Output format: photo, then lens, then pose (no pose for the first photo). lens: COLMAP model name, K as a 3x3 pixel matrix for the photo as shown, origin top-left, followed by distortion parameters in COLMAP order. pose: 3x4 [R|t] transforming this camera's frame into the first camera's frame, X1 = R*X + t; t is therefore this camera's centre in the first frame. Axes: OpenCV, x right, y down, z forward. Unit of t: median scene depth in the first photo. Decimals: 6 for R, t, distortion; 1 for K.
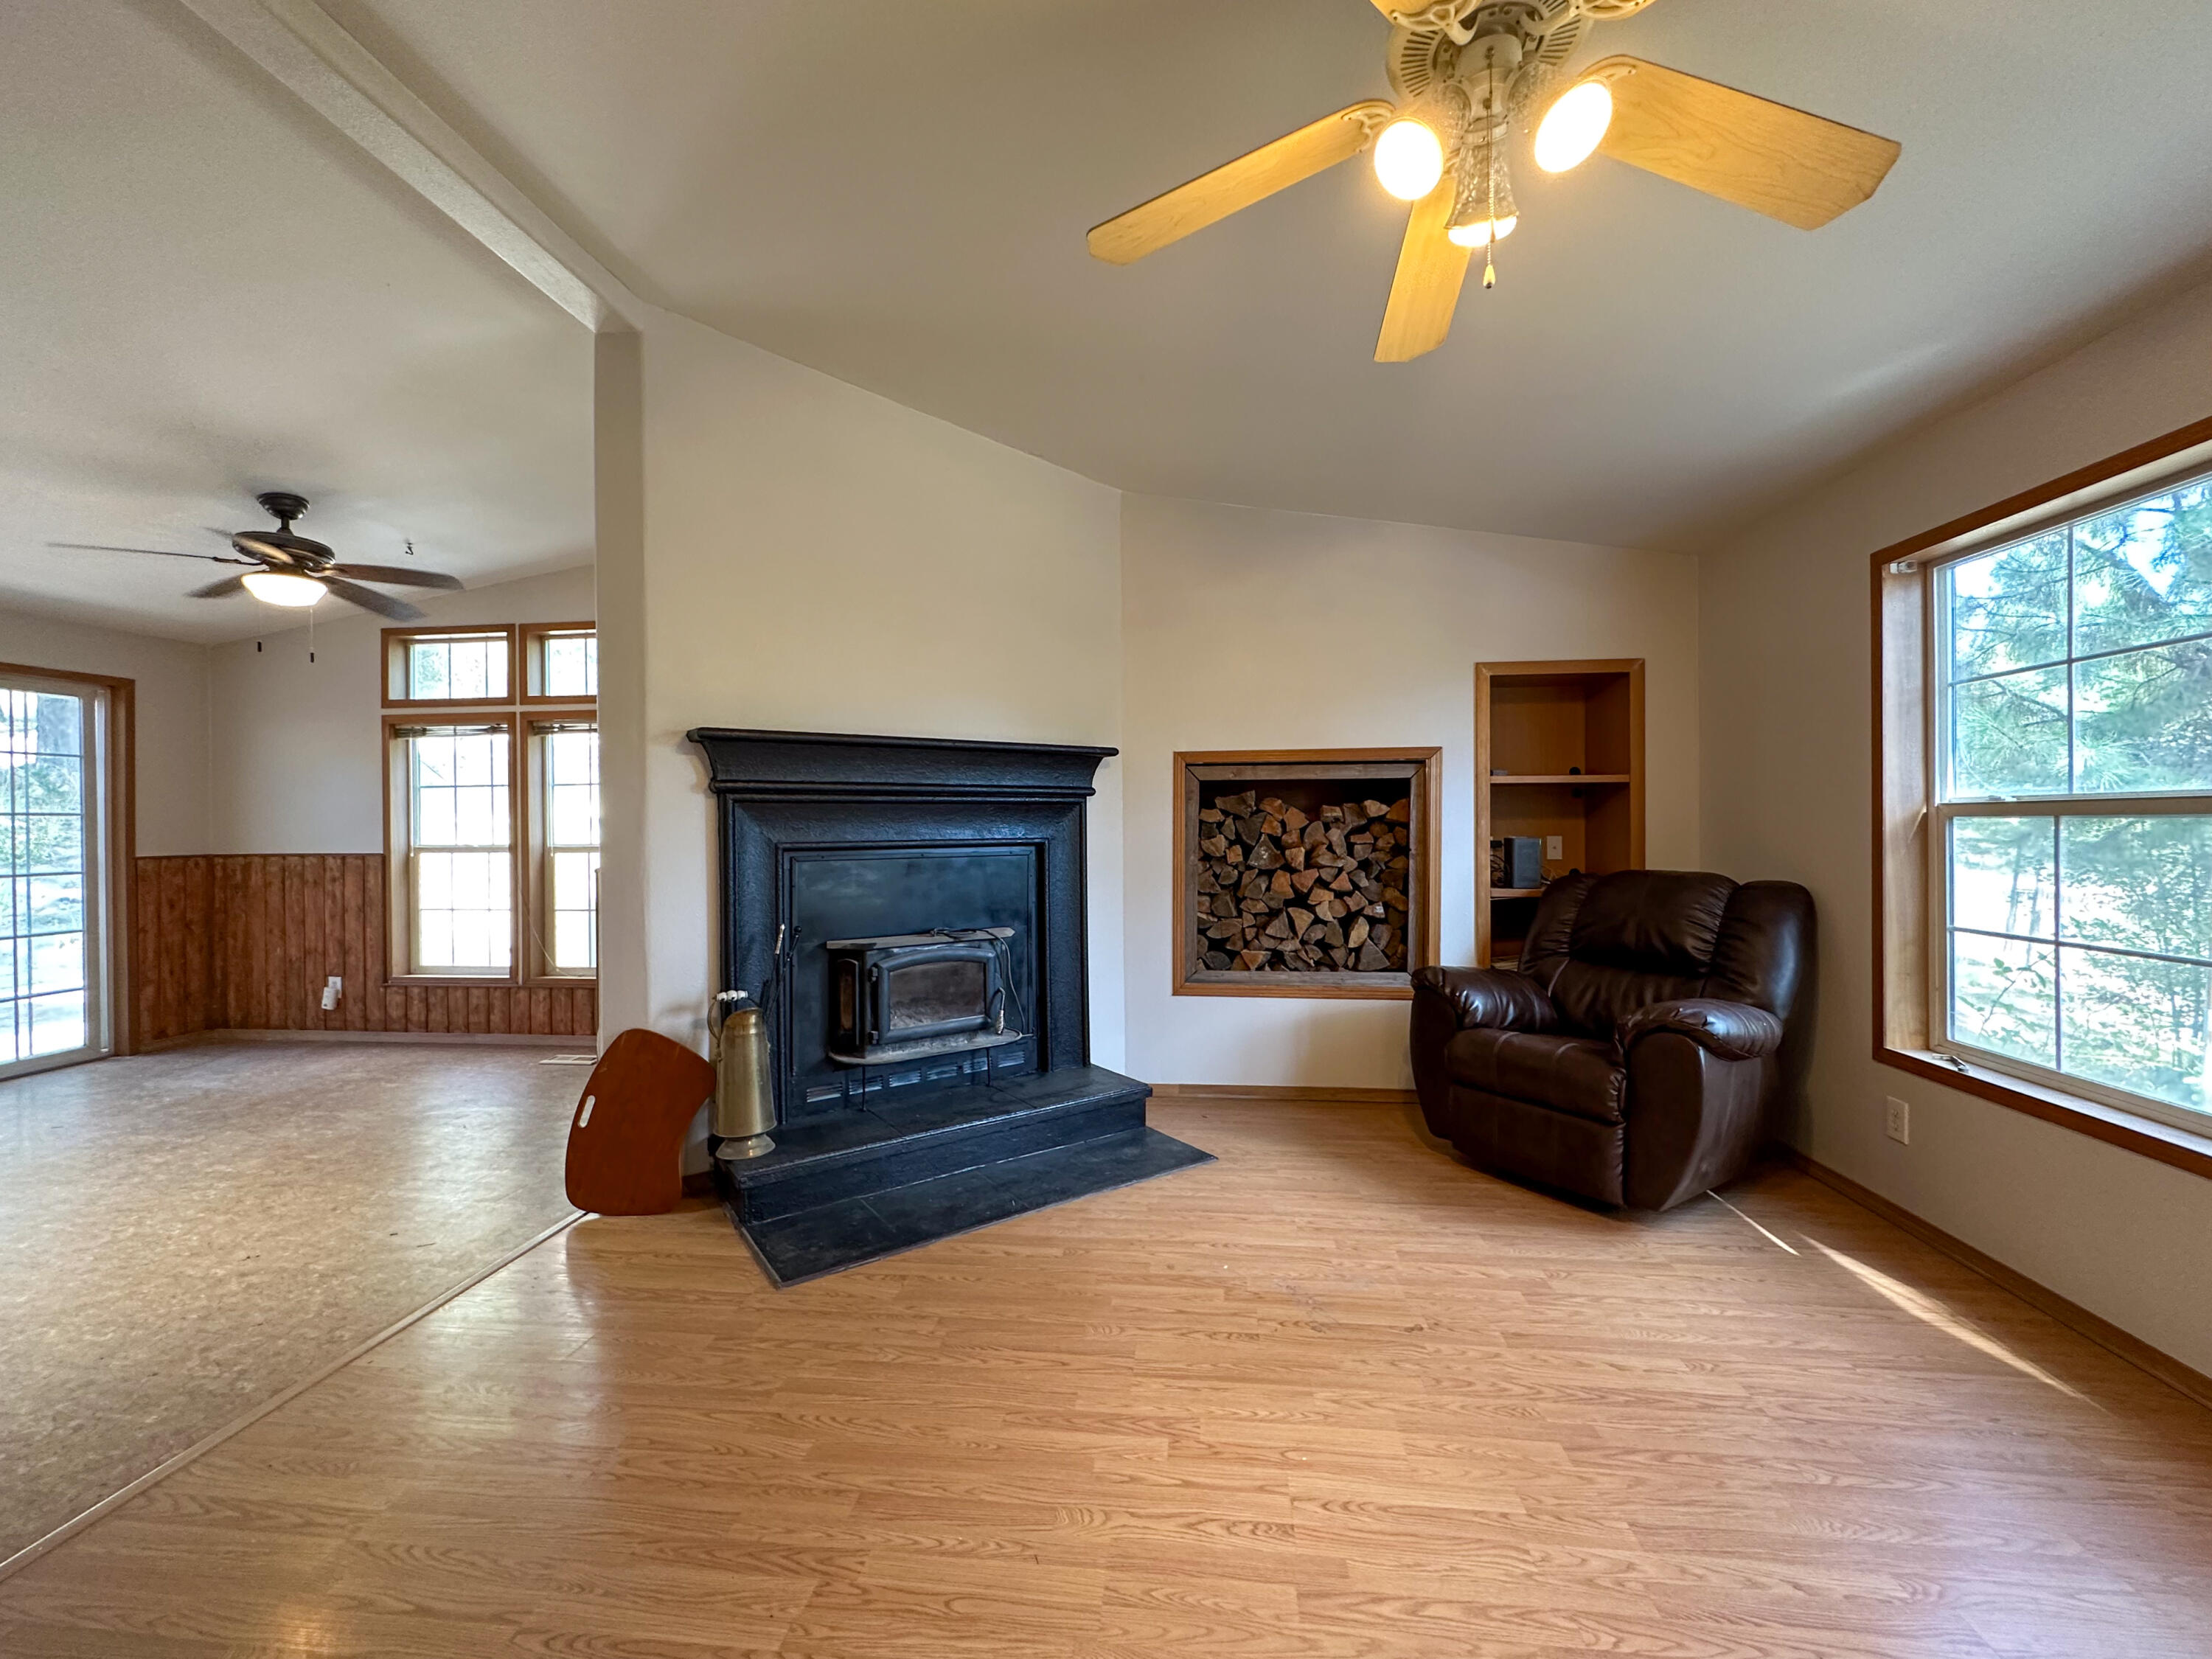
lens RADIAL K [[884.0, 0, 1102.7], [0, 884.0, 833.6], [0, 0, 1]] dist [-0.002210, 0.000521]
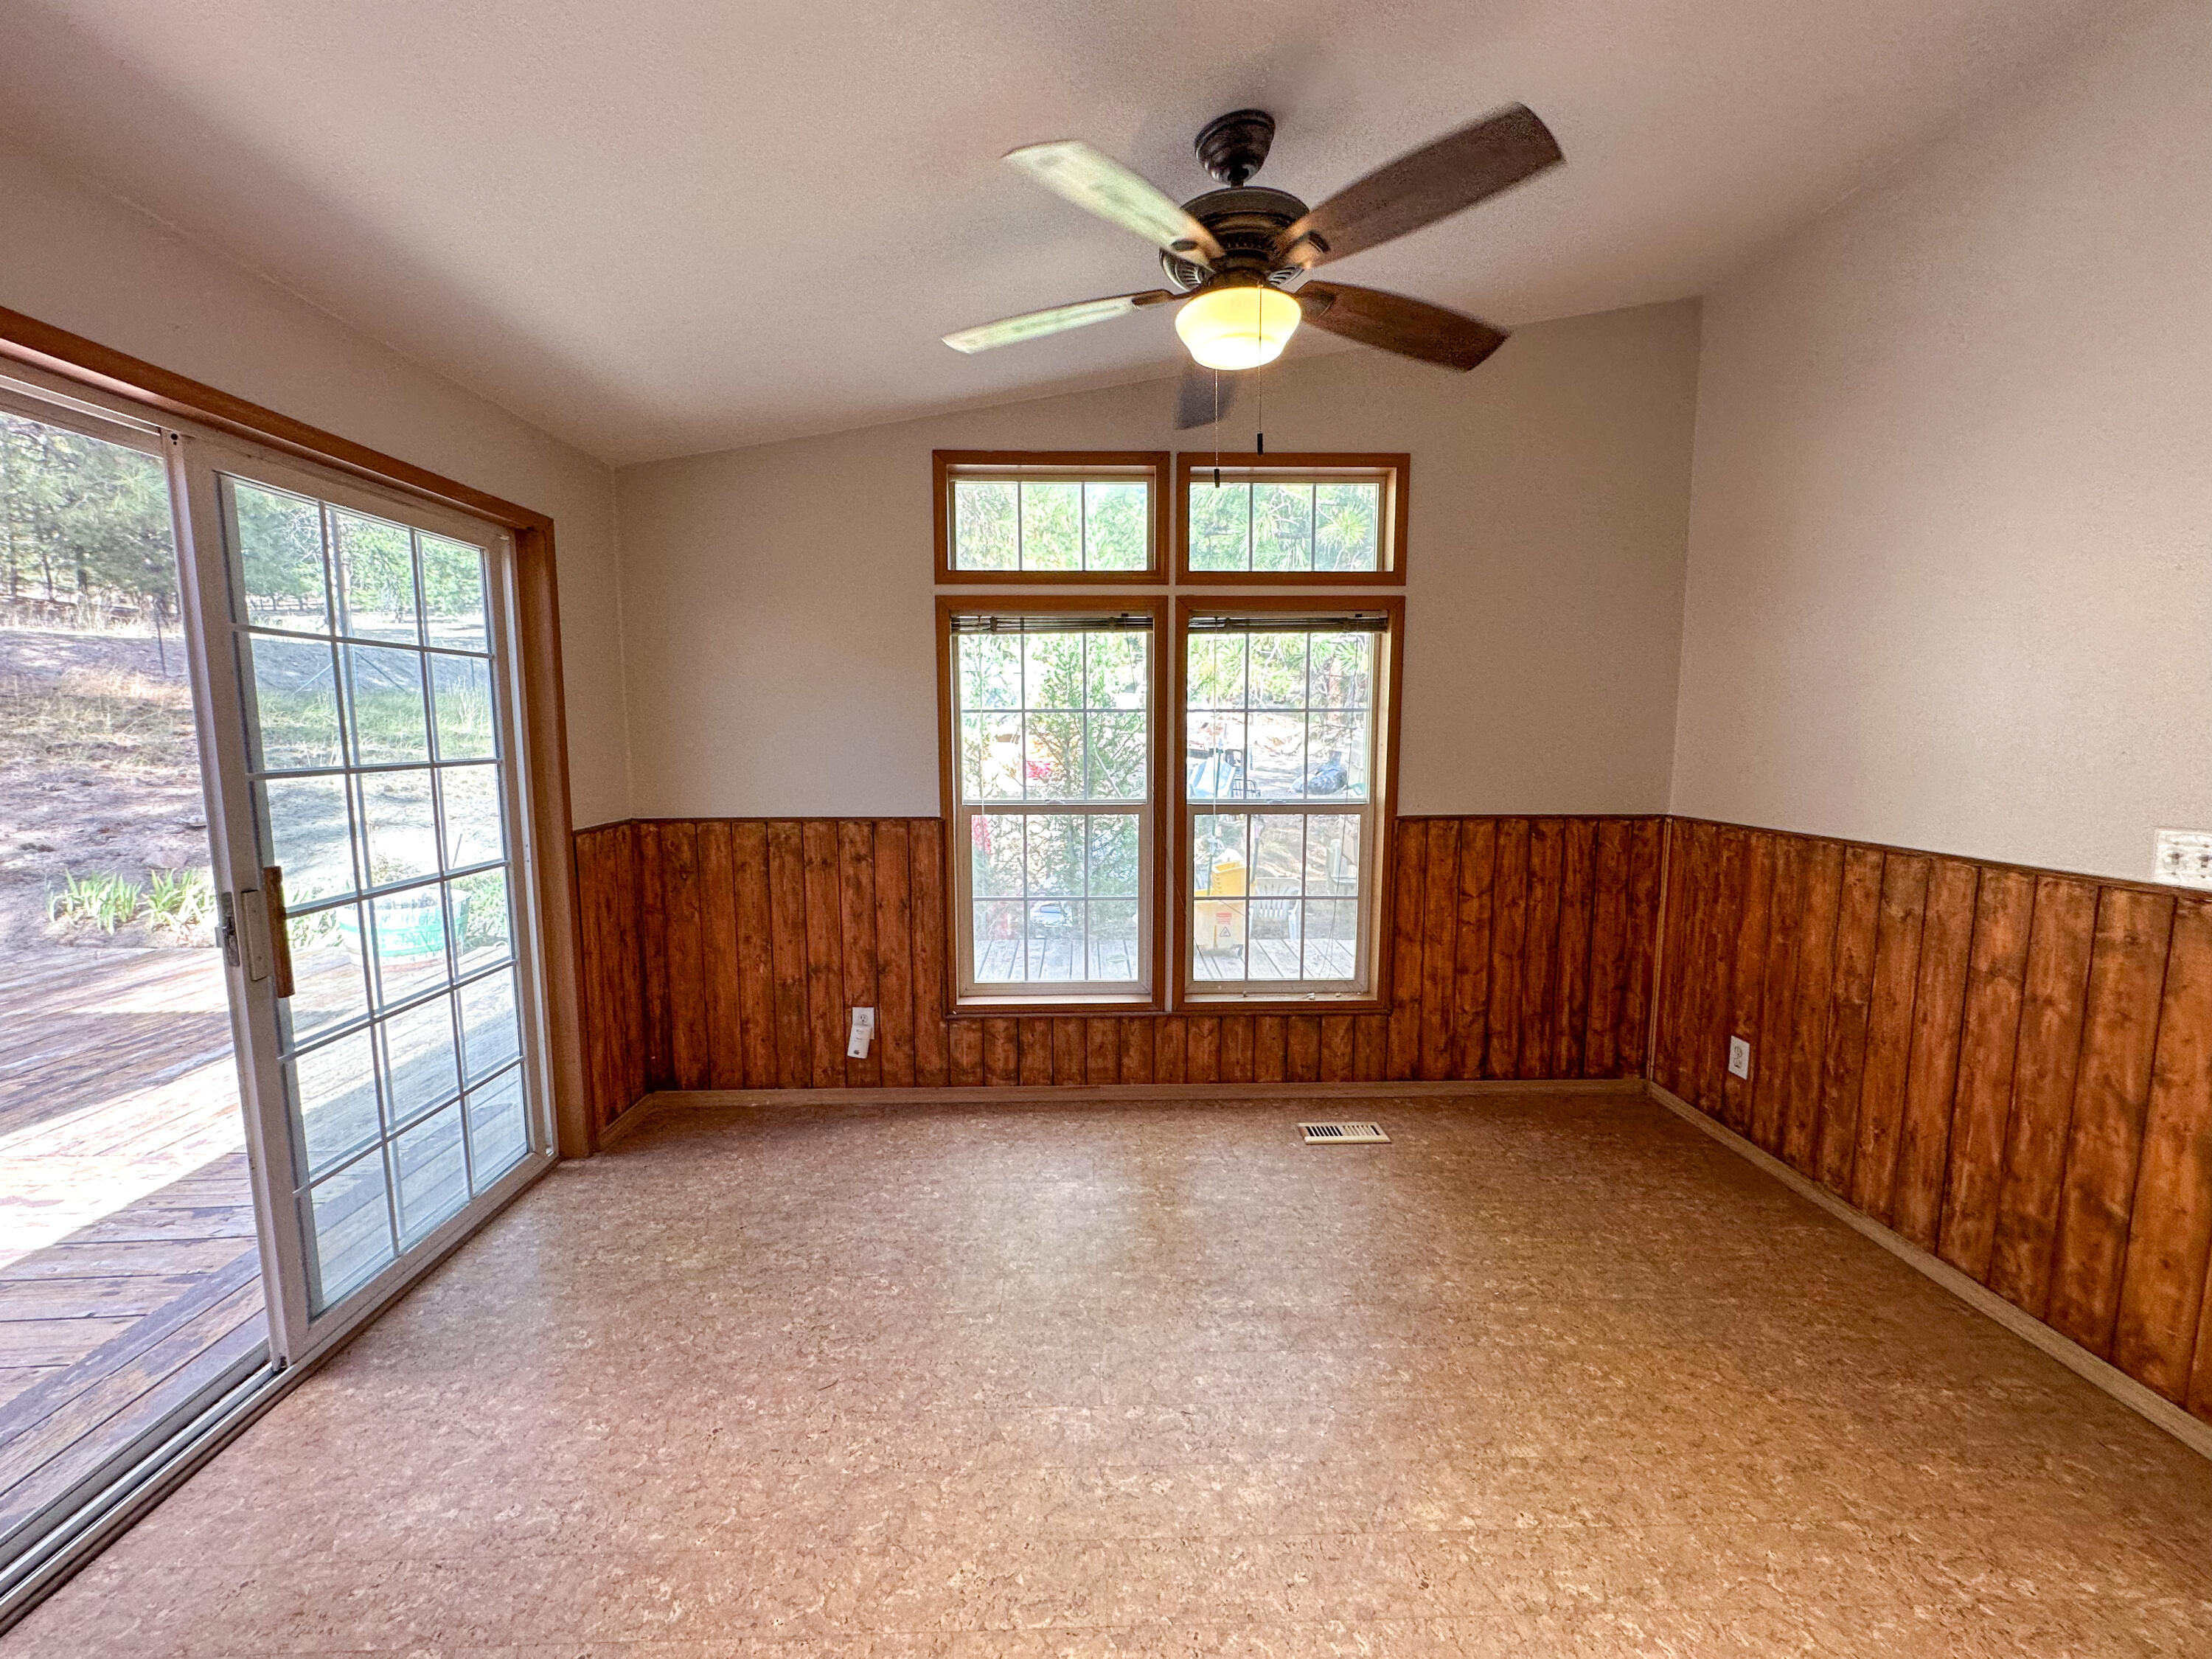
lens RADIAL K [[884.0, 0, 1103.5], [0, 884.0, 826.5], [0, 0, 1]] dist [-0.002210, 0.000521]
pose [[0.991273, -0.008768, 0.131535, -1.047742], [-0.005590, 0.994093, 0.108392, -0.054399], [-0.131709, -0.108181, 0.985368, 0.476279]]
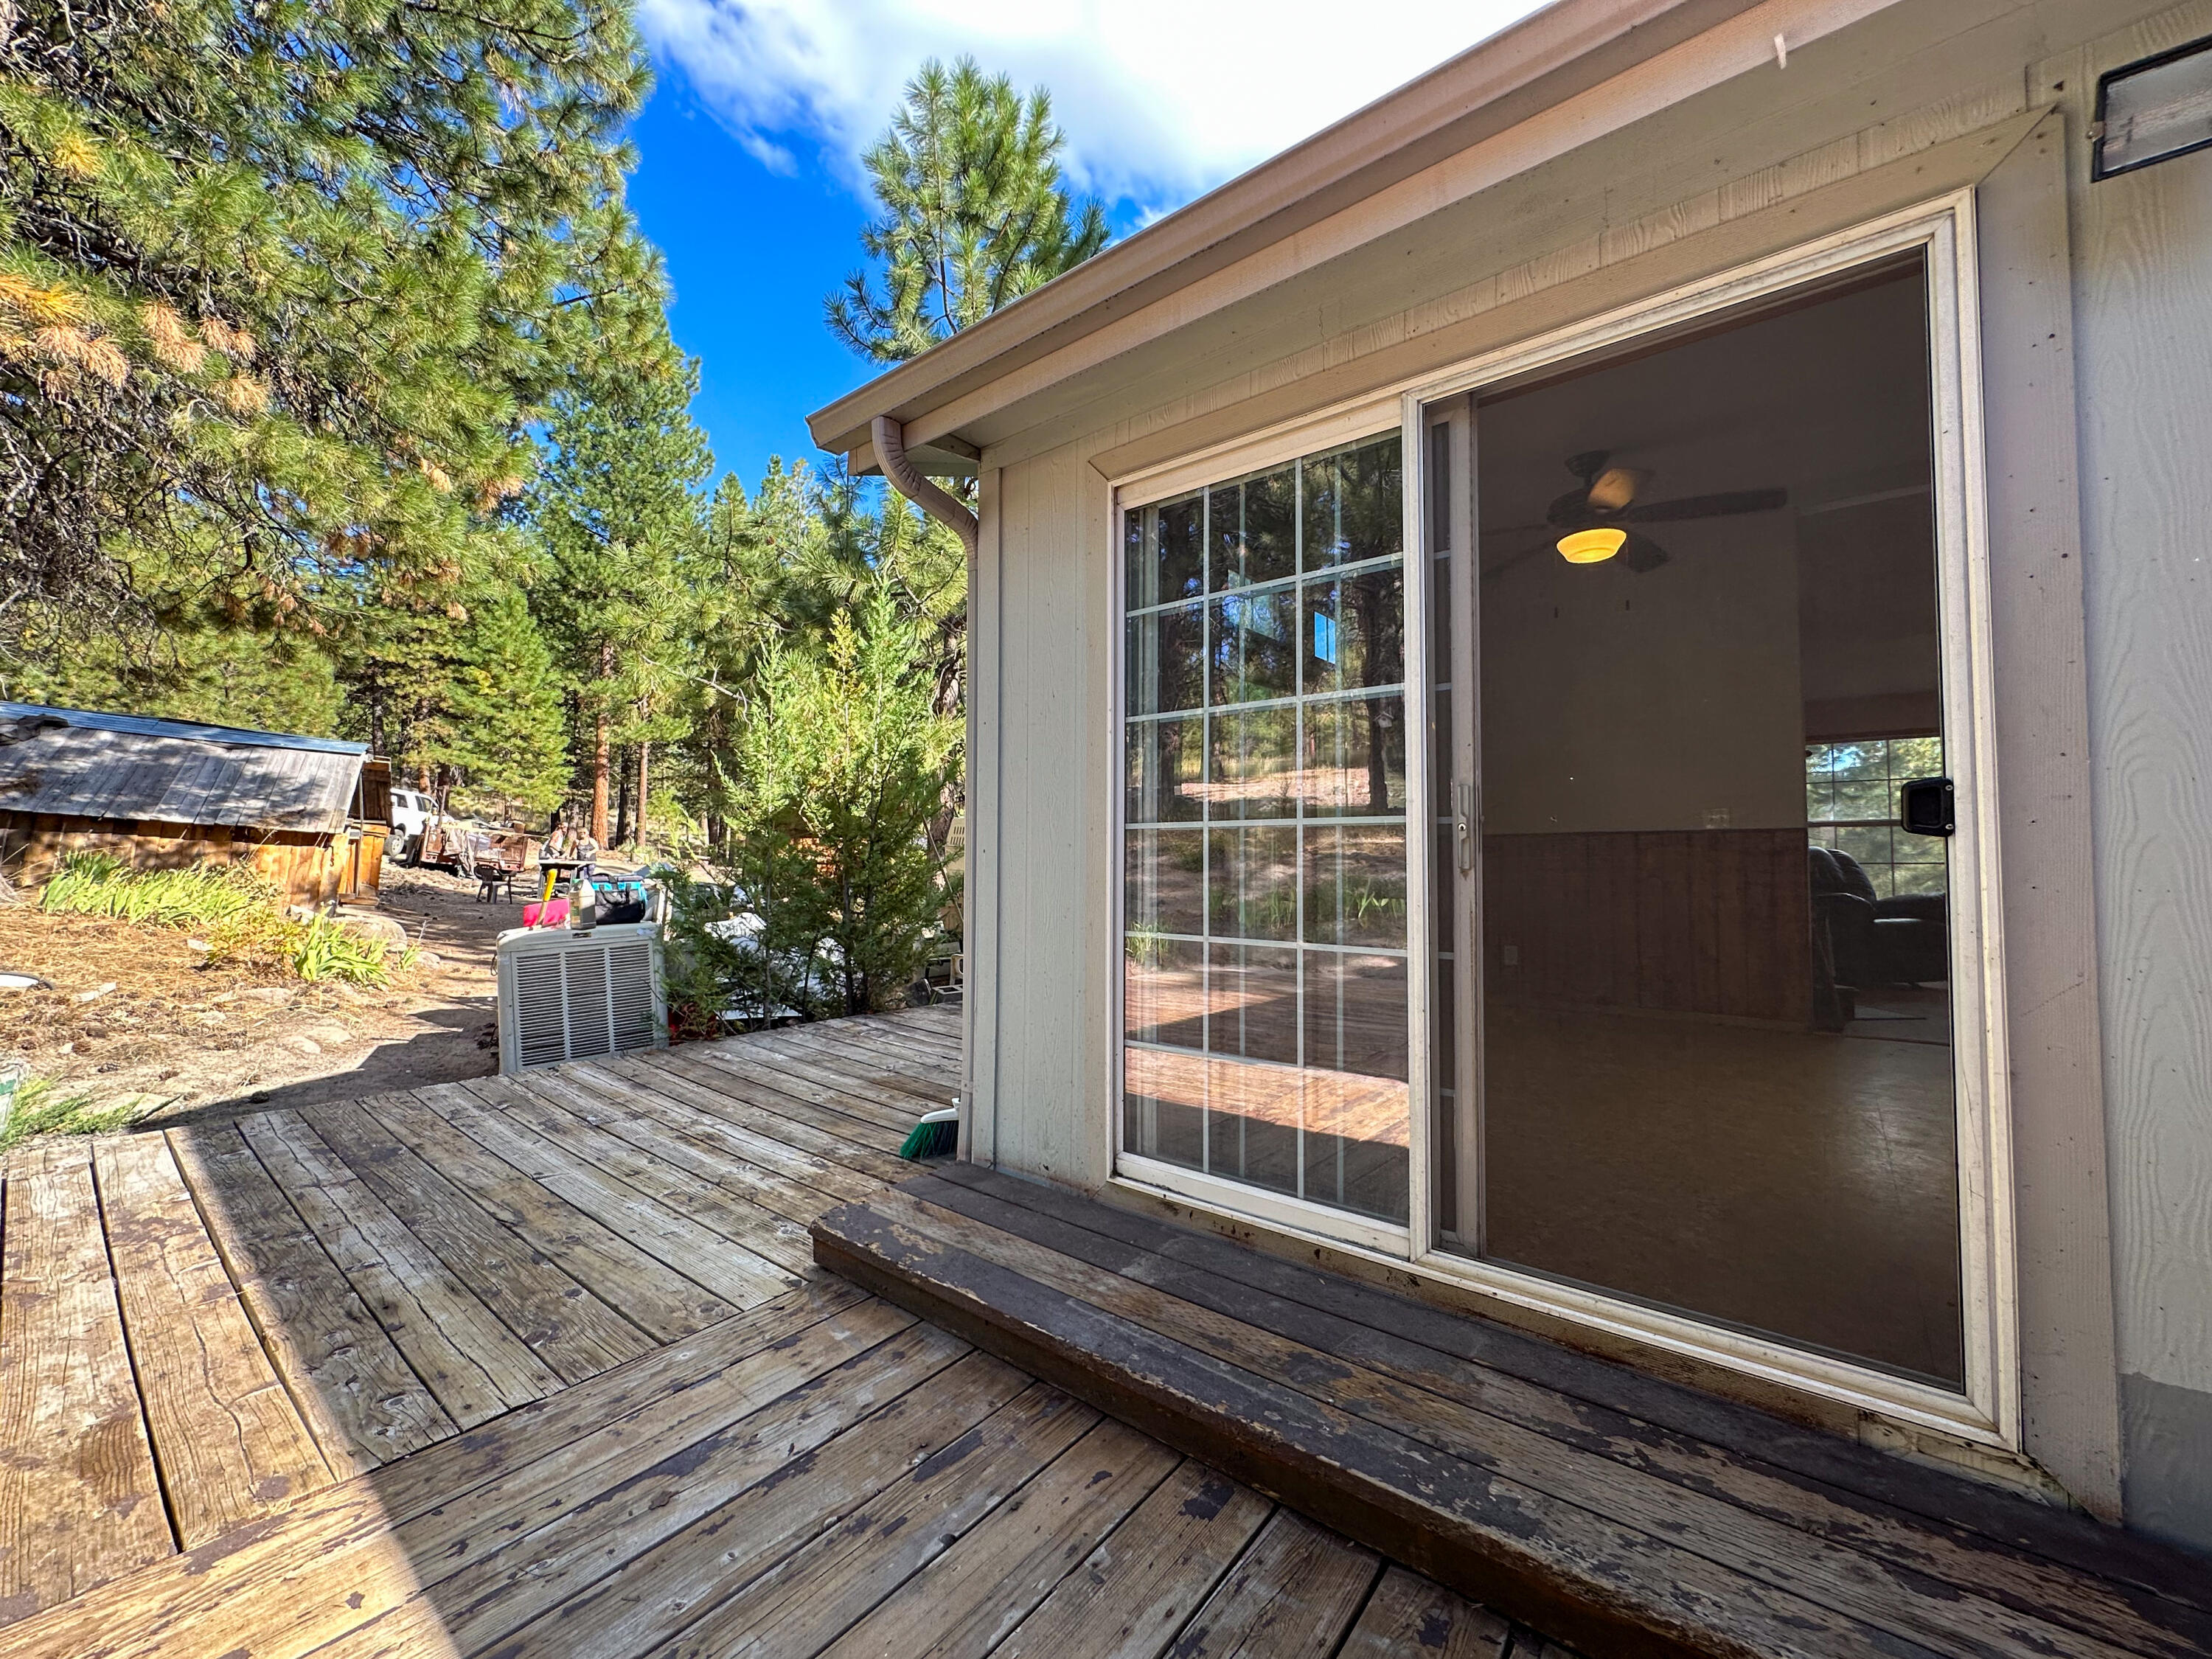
lens RADIAL K [[884.0, 0, 1105.1], [0, 884.0, 834.1], [0, 0, 1]] dist [-0.002210, 0.000521]
pose [[0.535390, 0.042046, 0.843558, -1.932519], [-0.001342, 0.998801, -0.048932, 0.084340], [-0.844604, 0.025066, 0.534804, 0.880514]]
